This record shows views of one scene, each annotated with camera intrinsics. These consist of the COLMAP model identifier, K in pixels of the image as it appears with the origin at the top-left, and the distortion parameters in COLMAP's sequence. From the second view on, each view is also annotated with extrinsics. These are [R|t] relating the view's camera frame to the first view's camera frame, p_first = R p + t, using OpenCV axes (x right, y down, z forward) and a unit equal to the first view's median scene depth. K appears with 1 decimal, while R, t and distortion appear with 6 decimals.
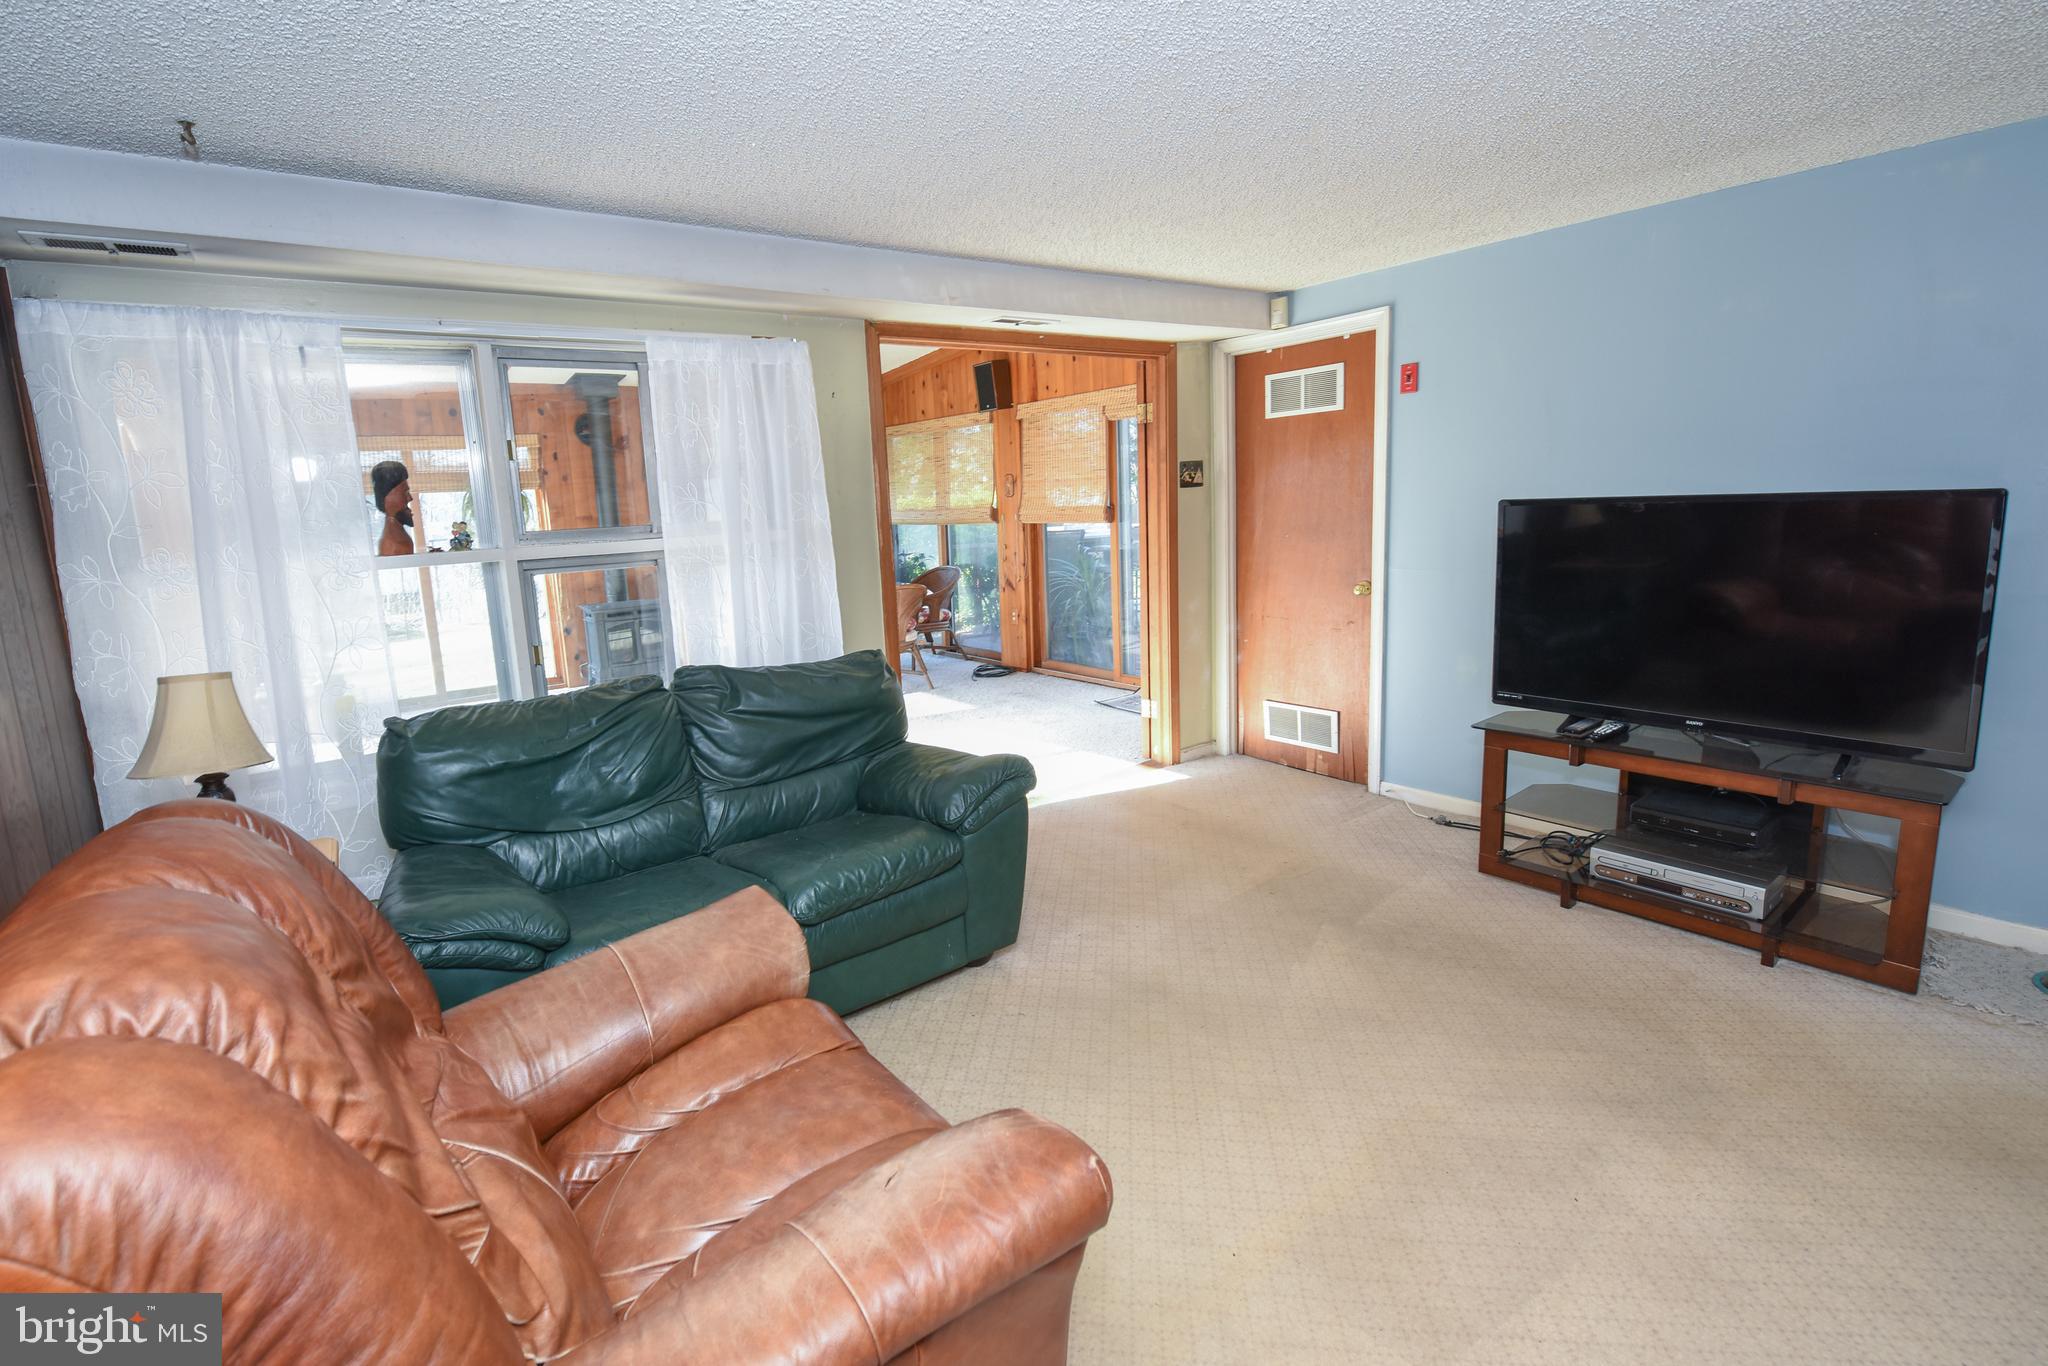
lens RADIAL K [[932.5, 0, 941.1], [0, 932.5, 649.7], [0, 0, 1]] dist [-0.019599, -0.000251]
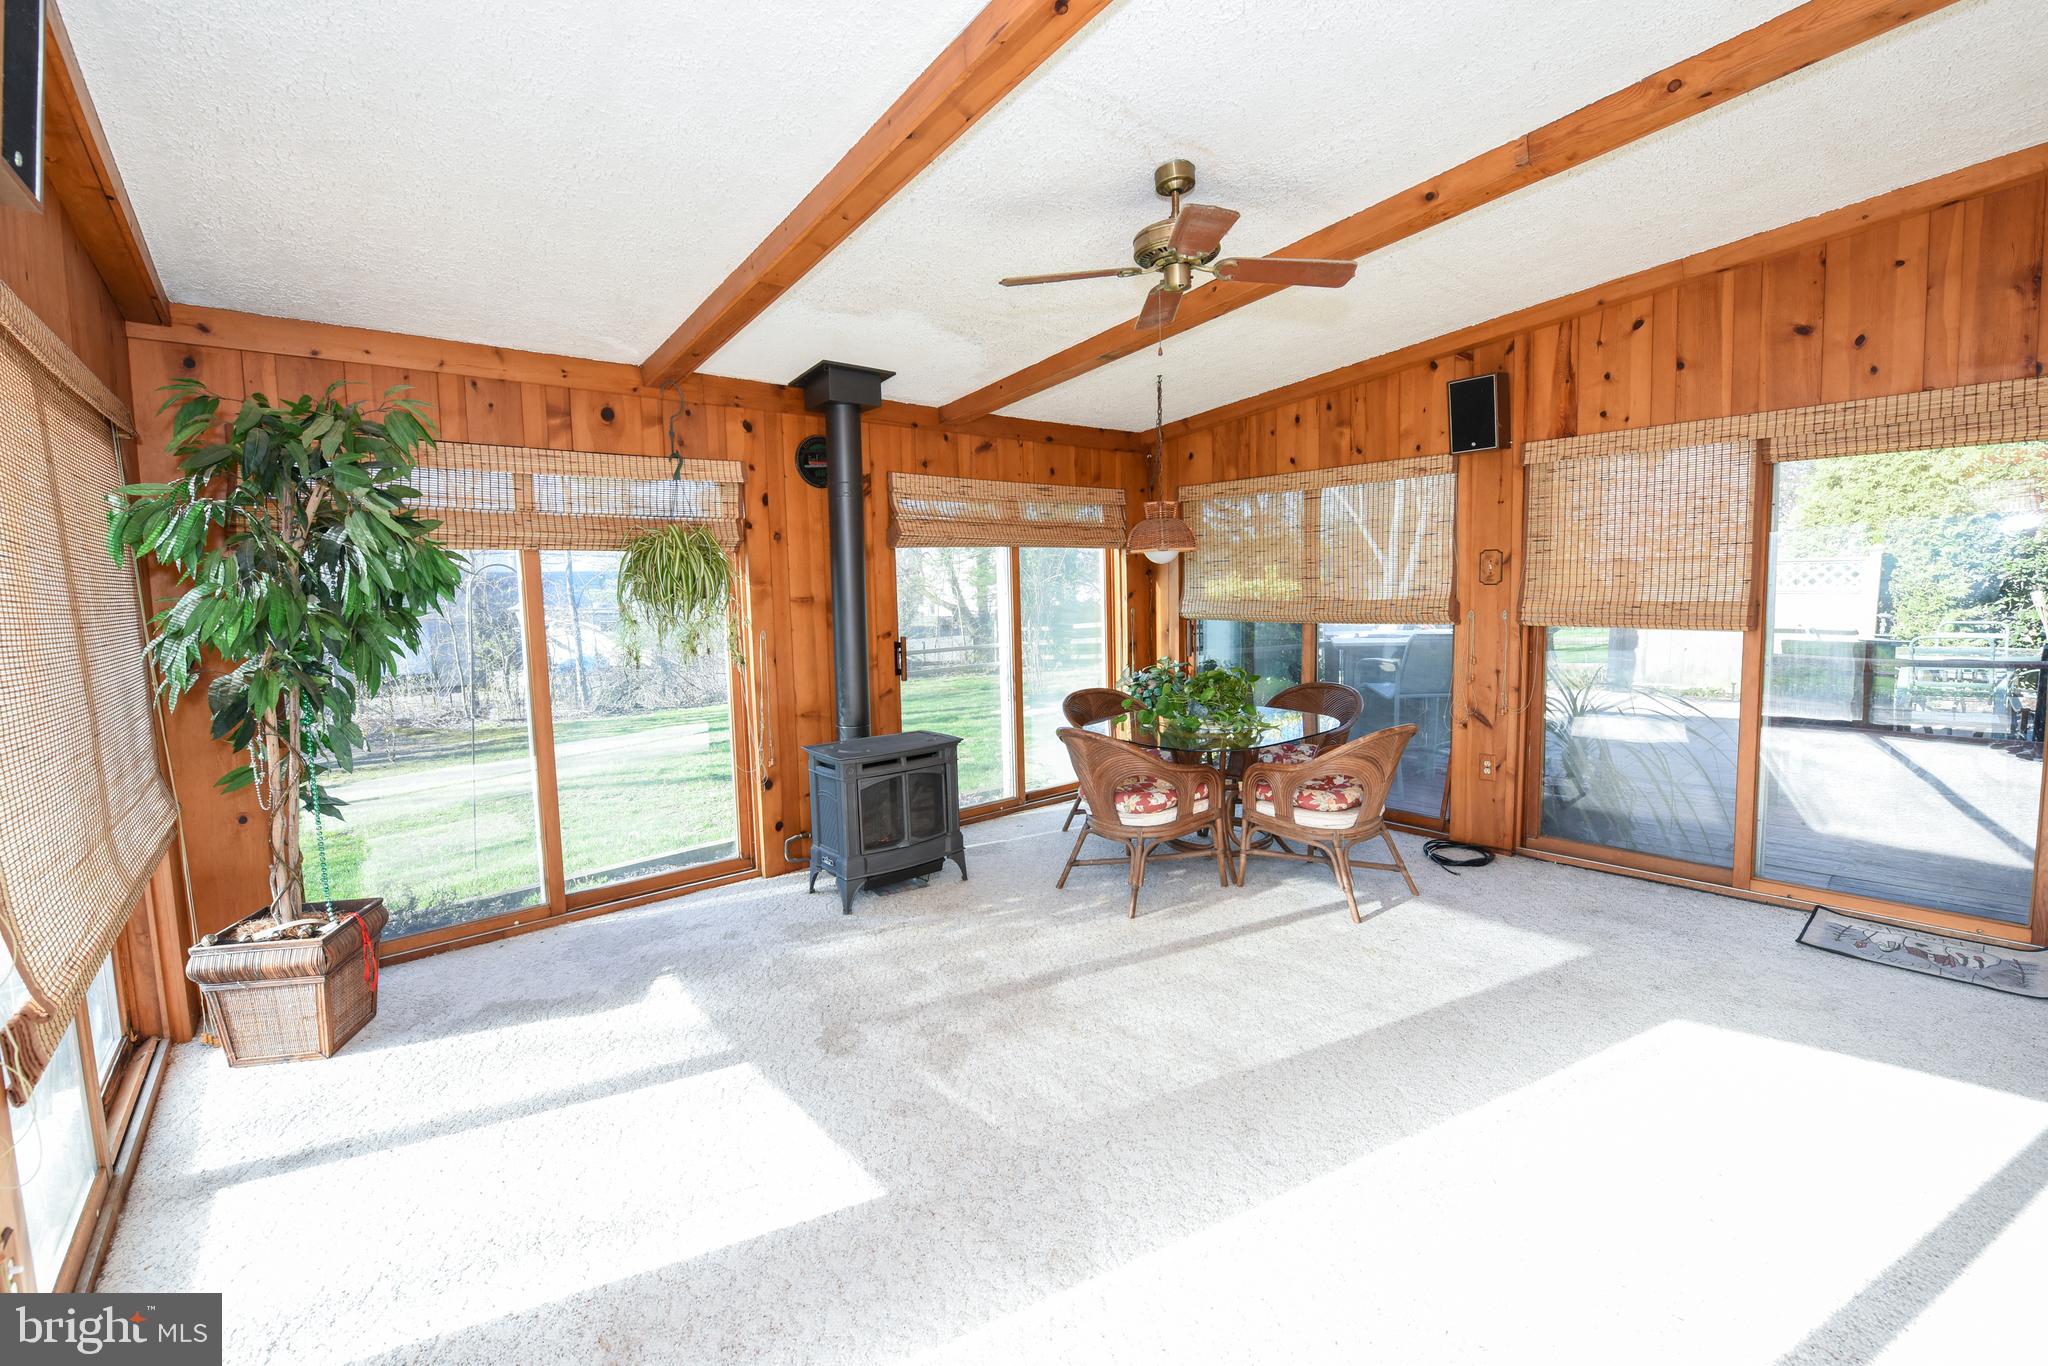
lens RADIAL K [[881.0, 0, 1032.7], [0, 881.0, 672.3], [0, 0, 1]] dist [-0.017316, -0.002885]
pose [[0.995555, 0.015845, 0.092844, -0.310643], [-0.008998, 0.997239, -0.073707, -0.056990], [-0.093755, 0.072544, 0.992949, 0.441875]]
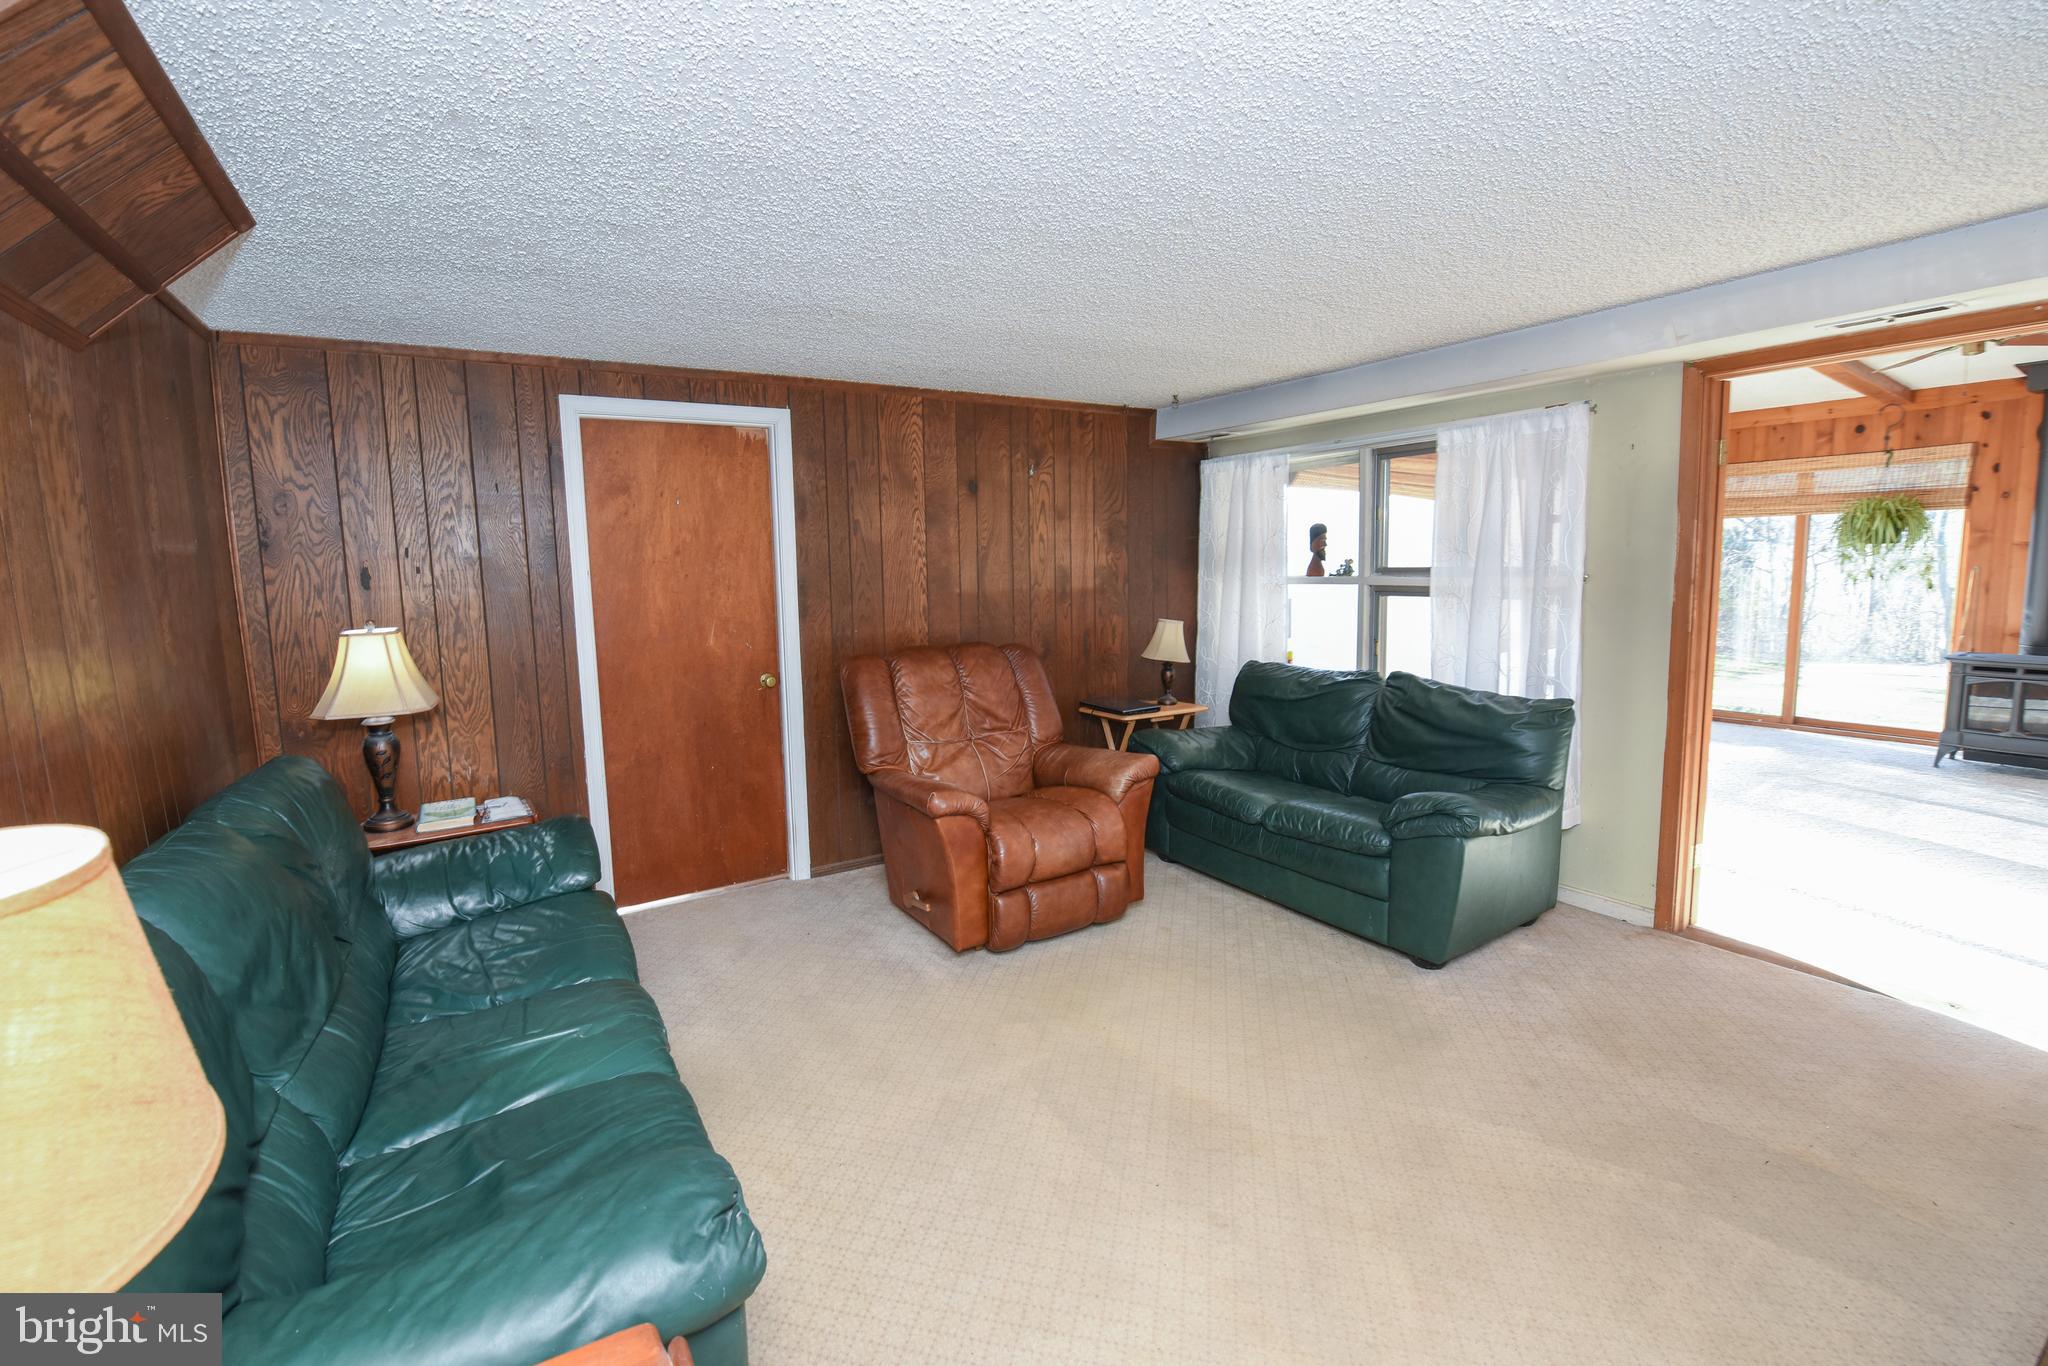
lens RADIAL K [[901.7, 0, 1010.7], [0, 901.7, 672.1], [0, 0, 1]] dist [-0.013352, -0.000573]
pose [[-0.056638, 0.174508, -0.983026, 0.460439], [-0.132094, 0.974640, 0.180630, -0.063200], [0.989618, 0.140082, -0.032150, 0.203204]]
